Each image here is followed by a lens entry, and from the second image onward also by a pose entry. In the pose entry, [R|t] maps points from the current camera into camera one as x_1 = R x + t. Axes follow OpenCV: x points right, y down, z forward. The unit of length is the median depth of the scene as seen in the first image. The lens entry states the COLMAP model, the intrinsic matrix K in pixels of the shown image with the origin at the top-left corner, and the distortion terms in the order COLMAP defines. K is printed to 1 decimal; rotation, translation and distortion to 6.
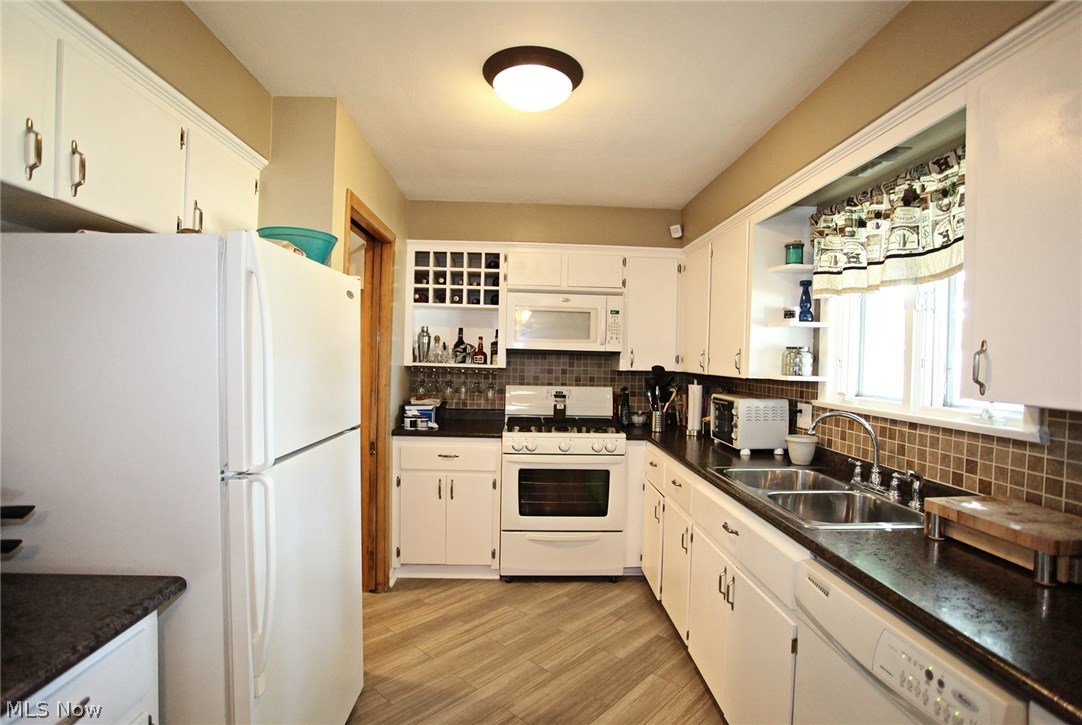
lens RADIAL K [[528.3, 0, 545.4], [0, 528.3, 365.8], [0, 0, 1]] dist [-0.073996, 0.026802]
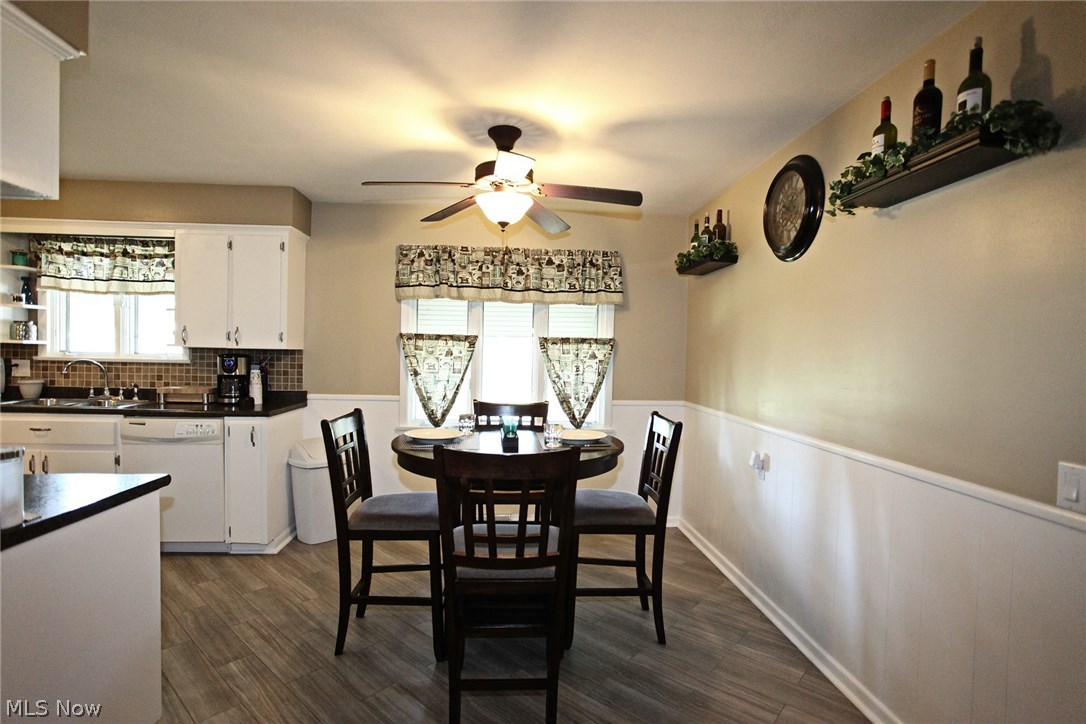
lens RADIAL K [[530.3, 0, 547.5], [0, 530.3, 365.3], [0, 0, 1]] dist [-0.073996, 0.026802]
pose [[-0.030768, -0.057067, 0.997896, -0.783973], [-0.009434, 0.998341, 0.056802, -0.004863], [-0.999482, -0.007667, -0.031255, -0.357694]]
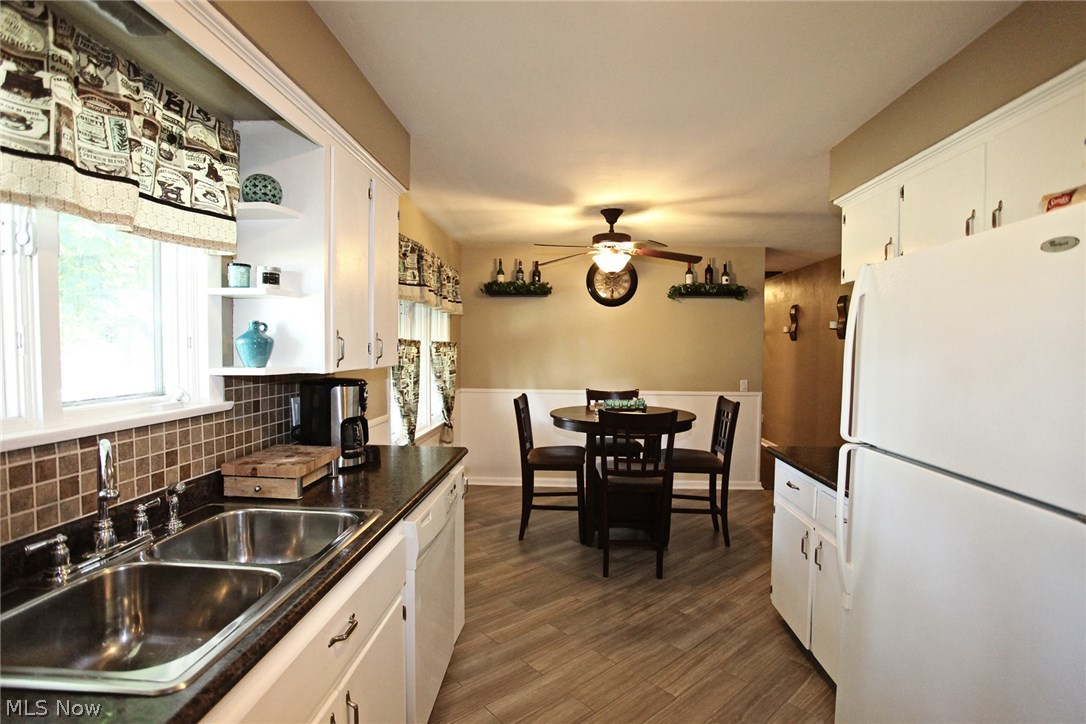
lens RADIAL K [[530.3, 0, 547.5], [0, 530.3, 365.3], [0, 0, 1]] dist [-0.073996, 0.026802]
pose [[-0.994569, -0.032996, 0.098706, 0.044020], [-0.027964, 0.998259, 0.051935, -0.016523], [-0.100247, 0.048893, -0.993761, 0.909017]]
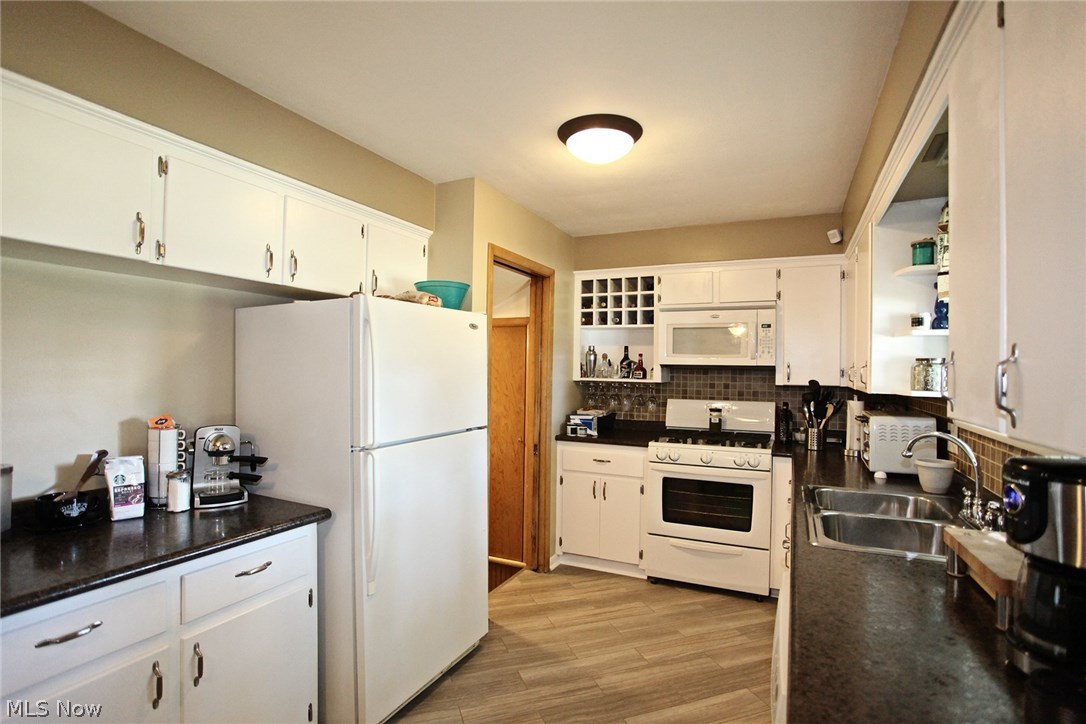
lens RADIAL K [[530.3, 0, 547.5], [0, 530.3, 365.3], [0, 0, 1]] dist [-0.073996, 0.026802]
pose [[0.880963, -0.014277, -0.472970, 0.250549], [0.000356, 0.999564, -0.029508, 0.000904], [0.473186, 0.025827, 0.880584, -0.054867]]
